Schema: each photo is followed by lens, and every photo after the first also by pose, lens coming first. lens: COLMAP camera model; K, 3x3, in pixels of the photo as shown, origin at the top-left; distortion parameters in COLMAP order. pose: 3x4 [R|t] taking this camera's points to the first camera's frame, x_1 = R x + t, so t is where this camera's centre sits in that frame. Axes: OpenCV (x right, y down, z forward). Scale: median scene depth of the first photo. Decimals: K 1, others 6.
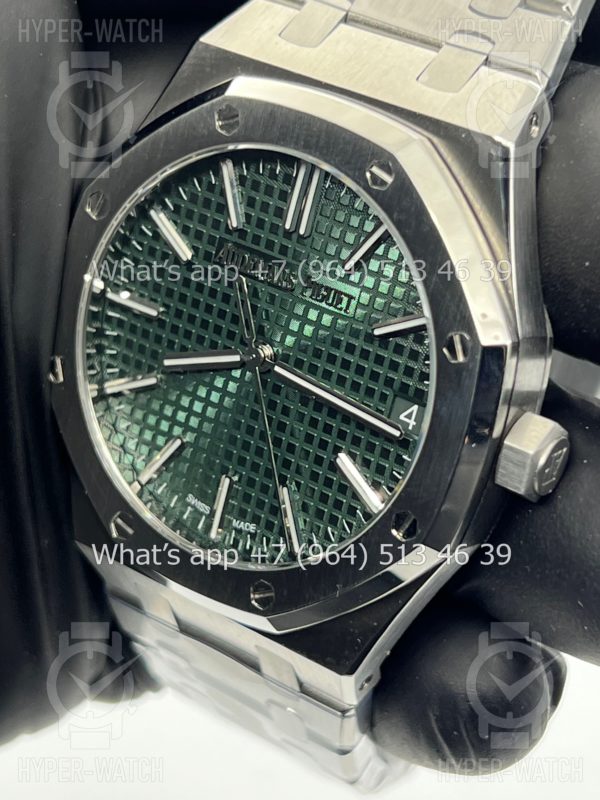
lens RADIAL K [[1914.5, 0, 300.0], [0, 1914.5, 400.0], [0, 0, 1]] dist [0.188413, -0.341328]
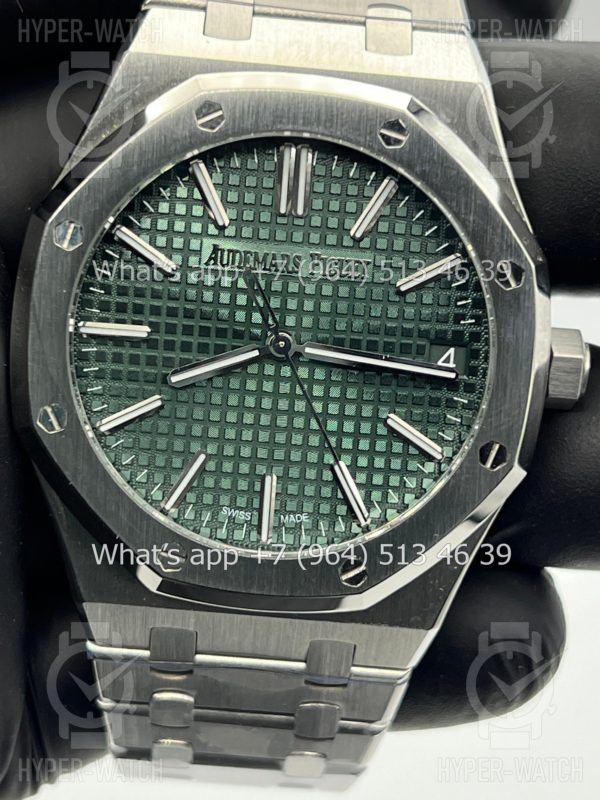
lens RADIAL K [[1914.5, 0, 300.0], [0, 1914.5, 400.0], [0, 0, 1]] dist [0.188413, -0.341328]
pose [[0.811859, -0.216140, 0.542373, -0.570982], [0.267068, 0.963548, -0.015783, 0.023960], [-0.519191, 0.157664, 0.839990, 0.163672]]
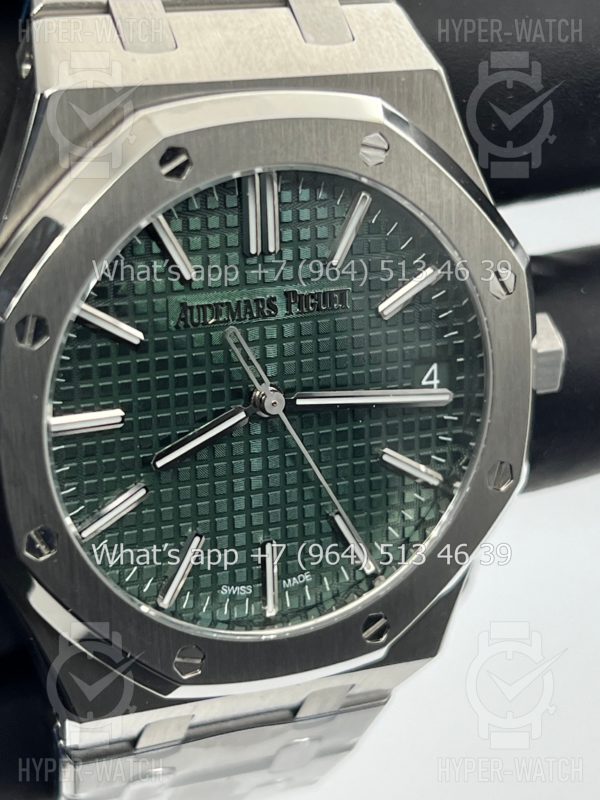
lens RADIAL K [[1914.5, 0, 300.0], [0, 1914.5, 400.0], [0, 0, 1]] dist [0.188413, -0.341328]
pose [[0.529160, -0.457094, 0.714881, -0.650411], [0.362513, 0.883526, 0.296591, -0.282178], [-0.767186, 0.102209, 0.633229, 0.442544]]
